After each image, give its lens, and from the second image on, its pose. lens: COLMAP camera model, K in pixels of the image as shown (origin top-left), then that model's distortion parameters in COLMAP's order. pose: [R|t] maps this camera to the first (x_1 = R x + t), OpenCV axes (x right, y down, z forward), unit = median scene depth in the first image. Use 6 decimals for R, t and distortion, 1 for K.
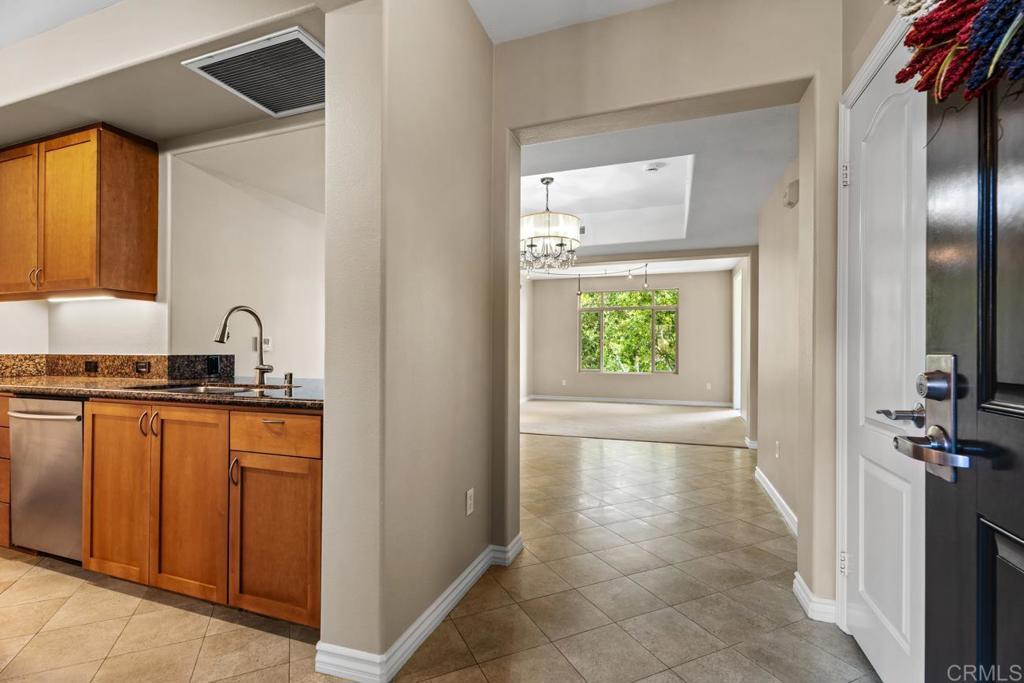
lens RADIAL K [[454.7, 0, 511.3], [0, 454.7, 349.2], [0, 0, 1]] dist [0.001572, -0.000325]
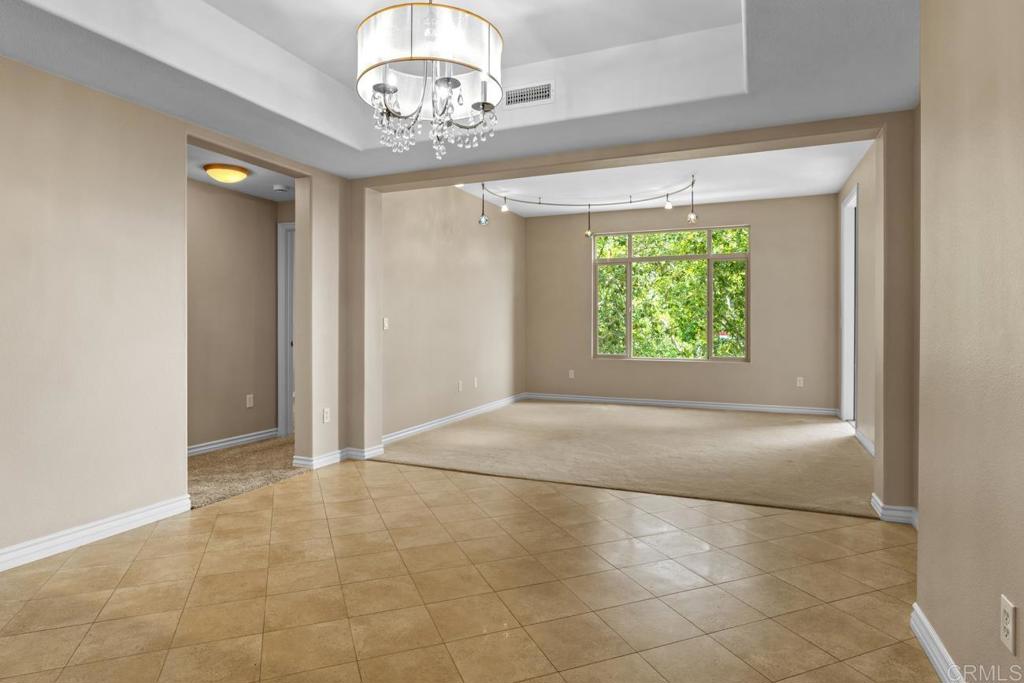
lens RADIAL K [[554.3, 0, 511.9], [0, 554.3, 322.9], [0, 0, 1]] dist [-0.003732, -0.000012]
pose [[0.997361, -0.000987, -0.072597, 0.095714], [0.000815, 0.999997, -0.002392, 0.001991], [0.072599, 0.002326, 0.997358, 0.214616]]
